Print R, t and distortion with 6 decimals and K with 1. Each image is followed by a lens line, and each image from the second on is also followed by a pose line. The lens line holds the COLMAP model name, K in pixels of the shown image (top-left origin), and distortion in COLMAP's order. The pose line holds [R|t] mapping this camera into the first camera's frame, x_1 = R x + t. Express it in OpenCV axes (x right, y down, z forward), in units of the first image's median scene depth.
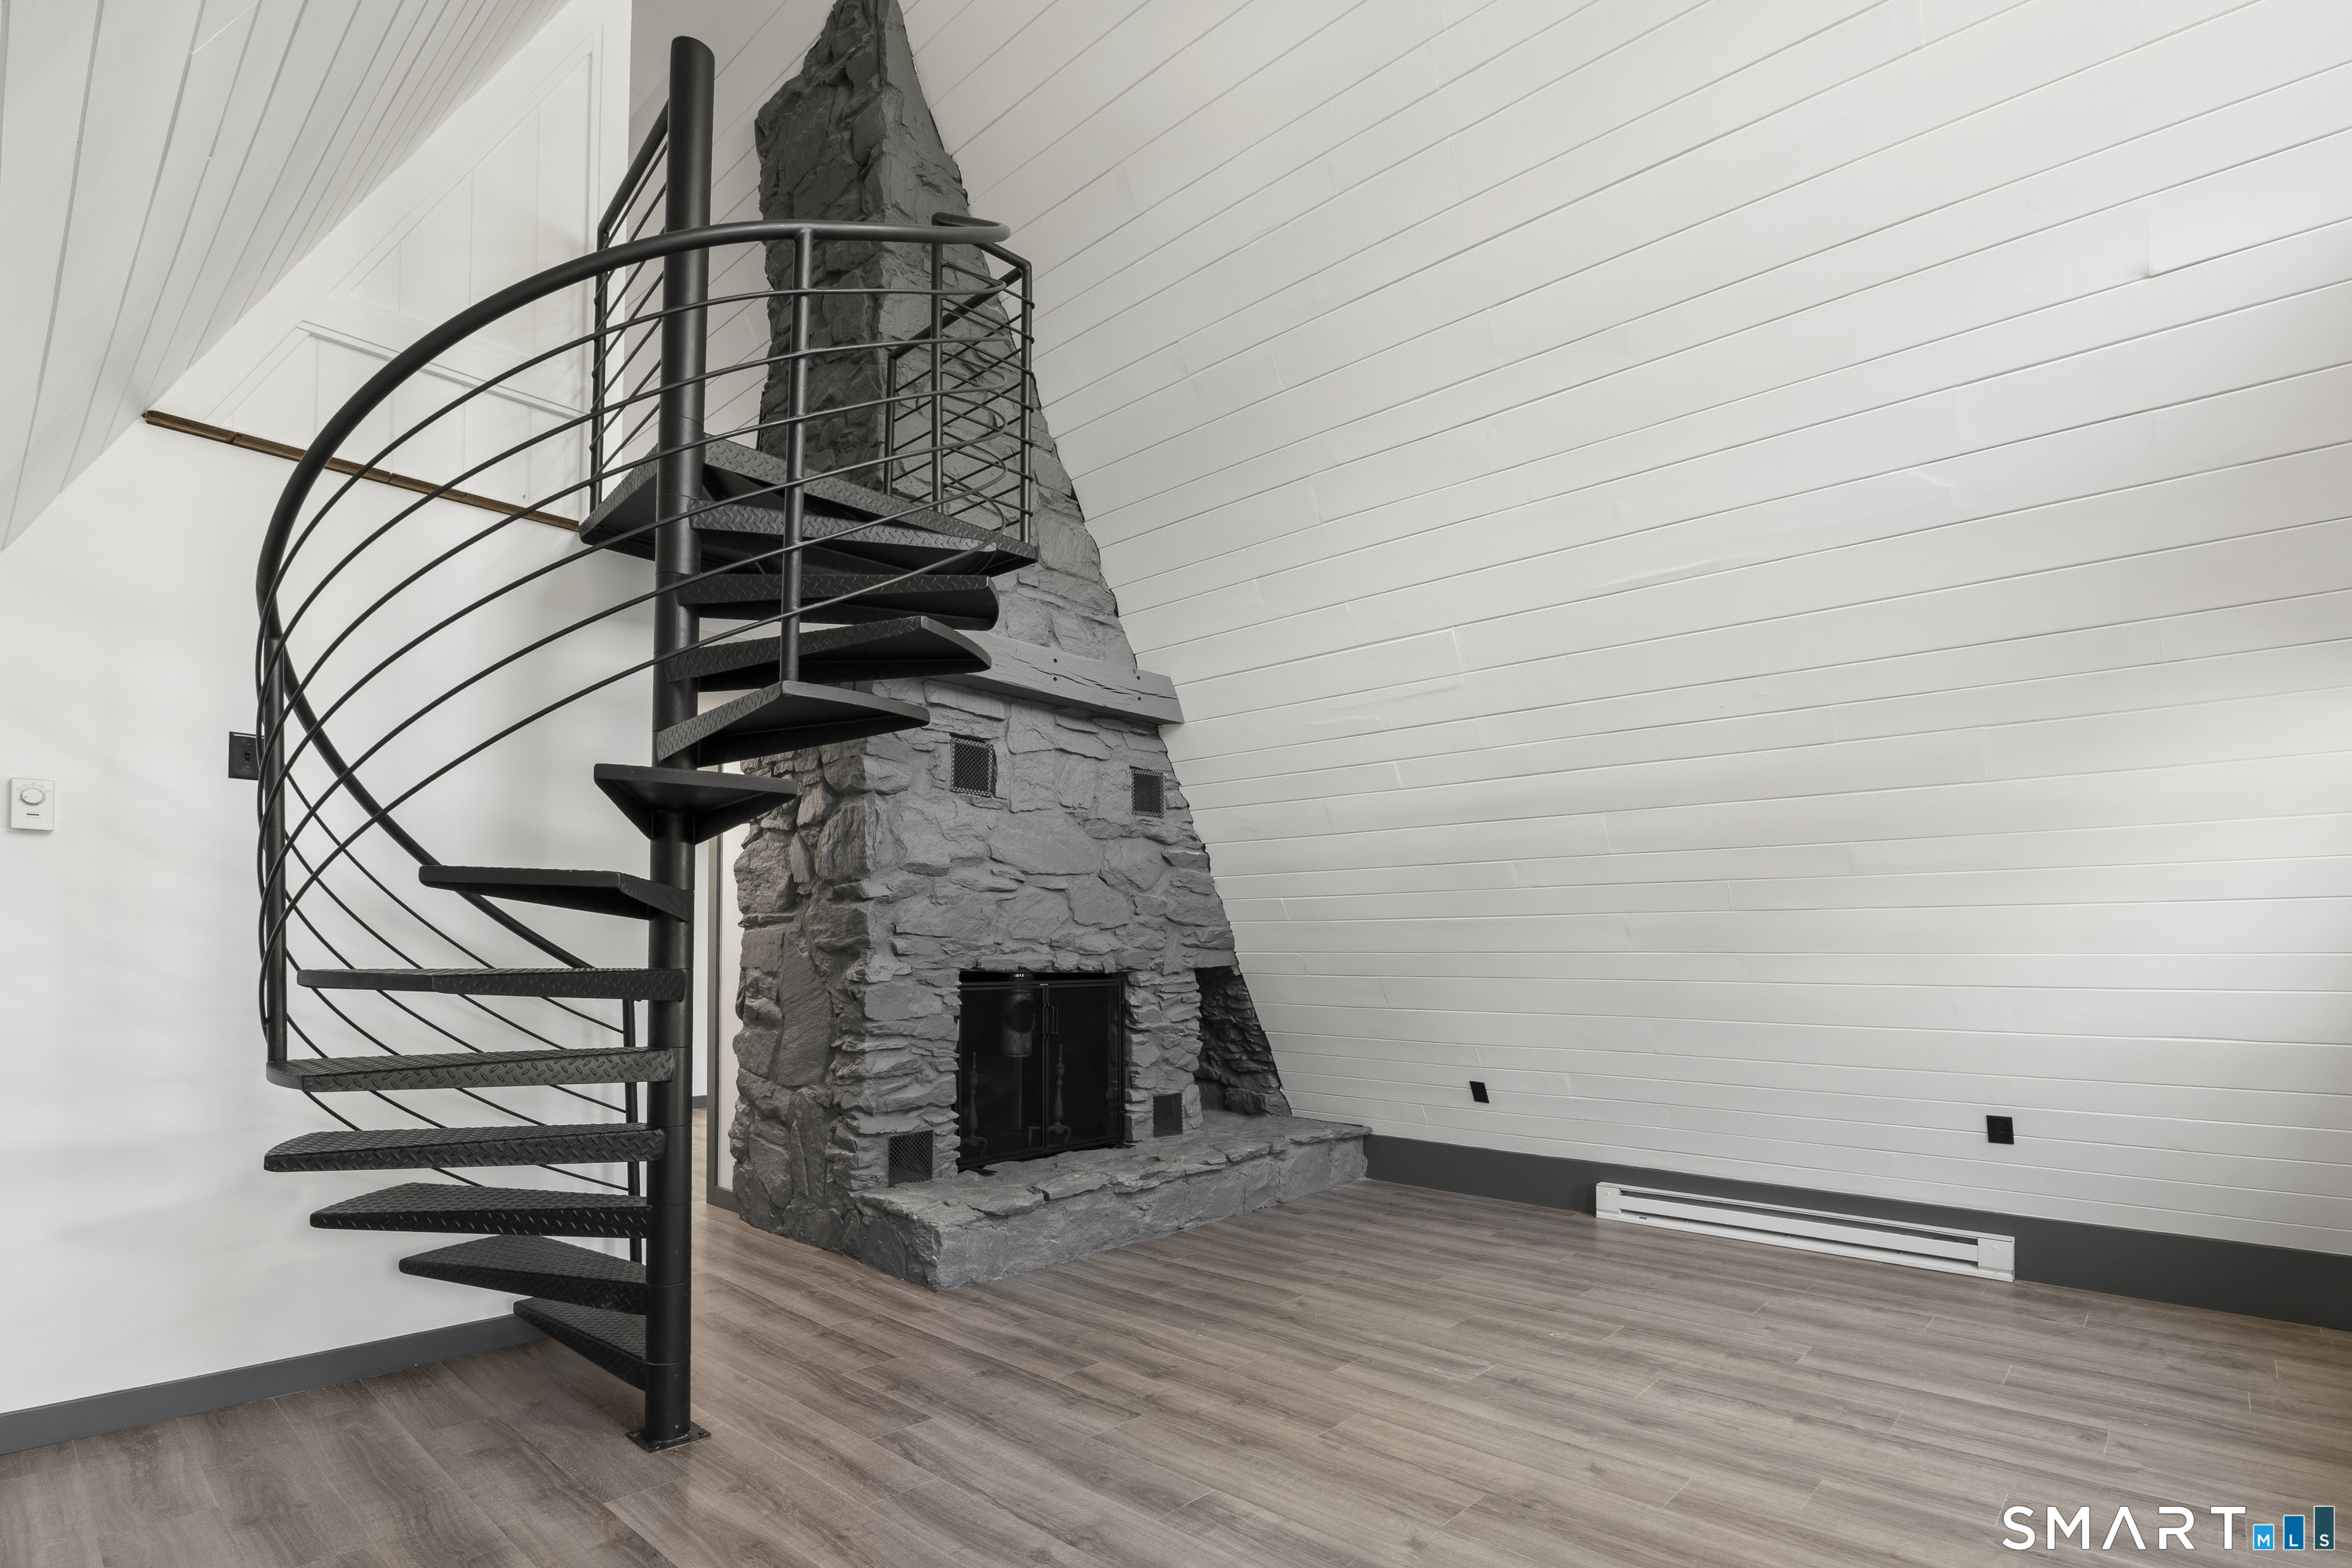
lens RADIAL K [[1181.7, 0, 1176.9], [0, 1181.7, 937.7], [0, 0, 1]] dist [-0.029188, -0.000095]
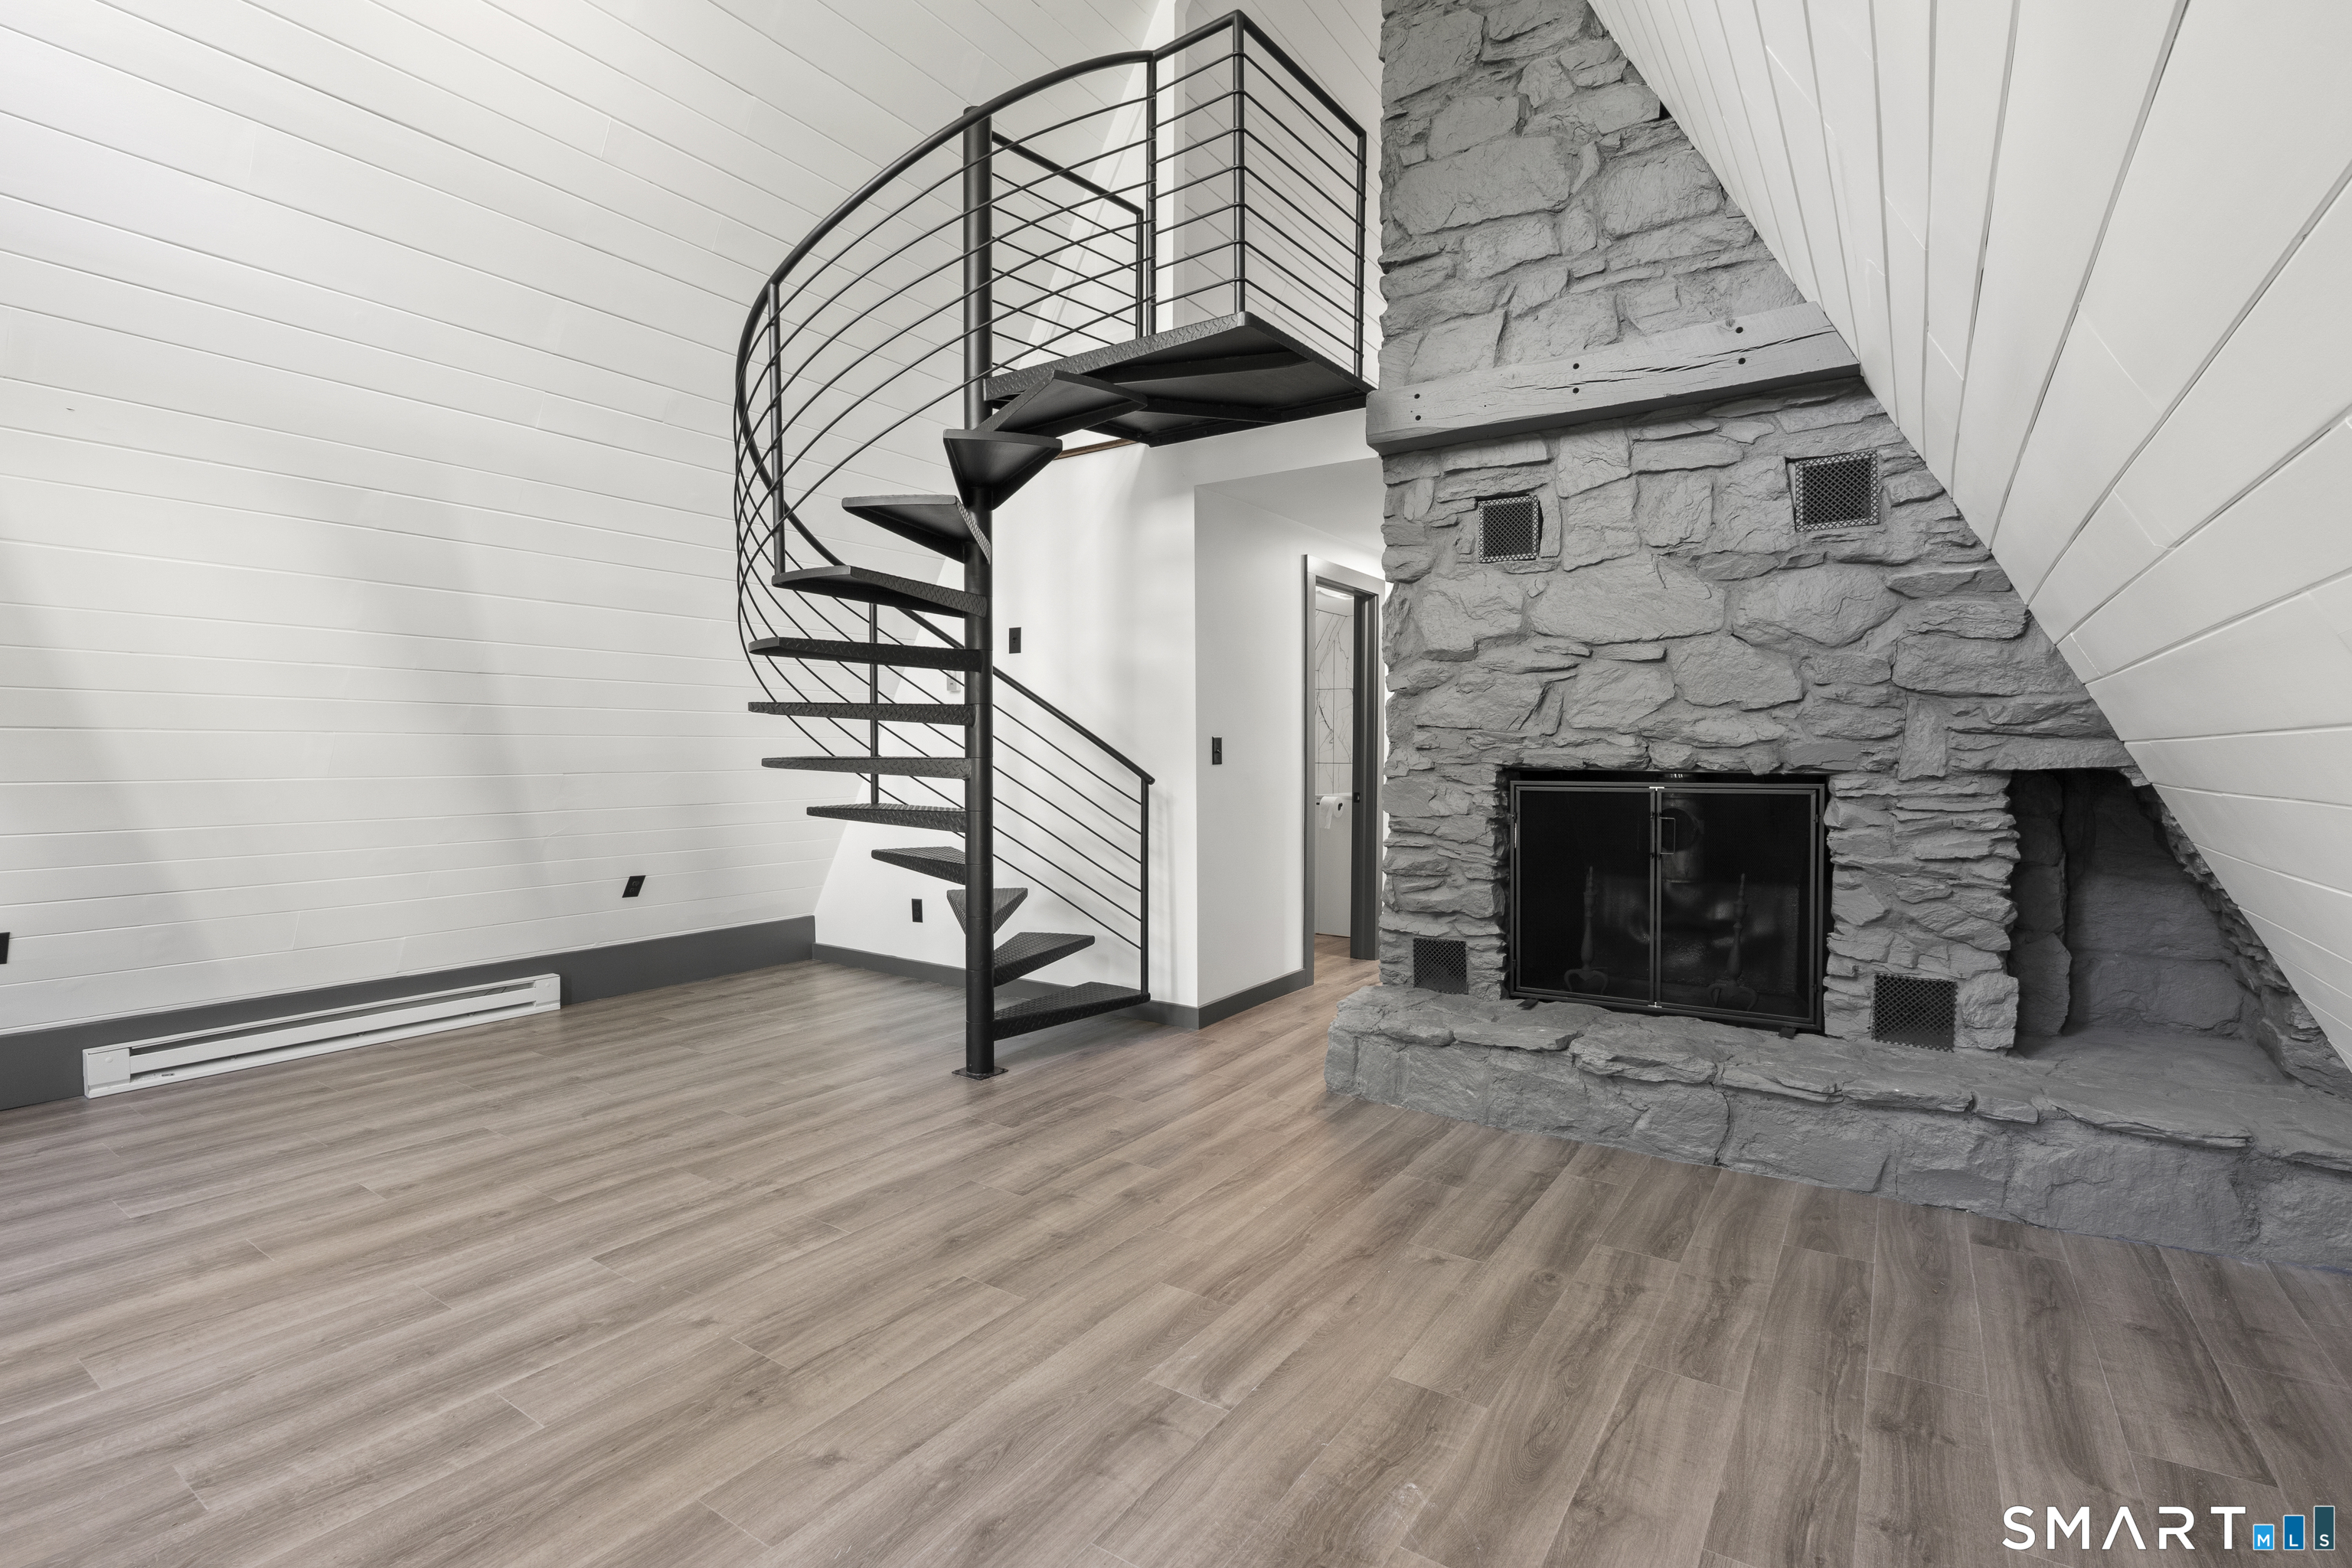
lens RADIAL K [[1126.7, 0, 1176.0], [0, 1126.7, 784.0], [0, 0, 1]] dist [-0.024361, 0.000259]
pose [[0.113129, 0.023977, -0.993291, 0.640258], [0.012852, 0.999590, 0.025593, 0.017046], [0.993497, -0.015661, 0.112774, 0.697036]]
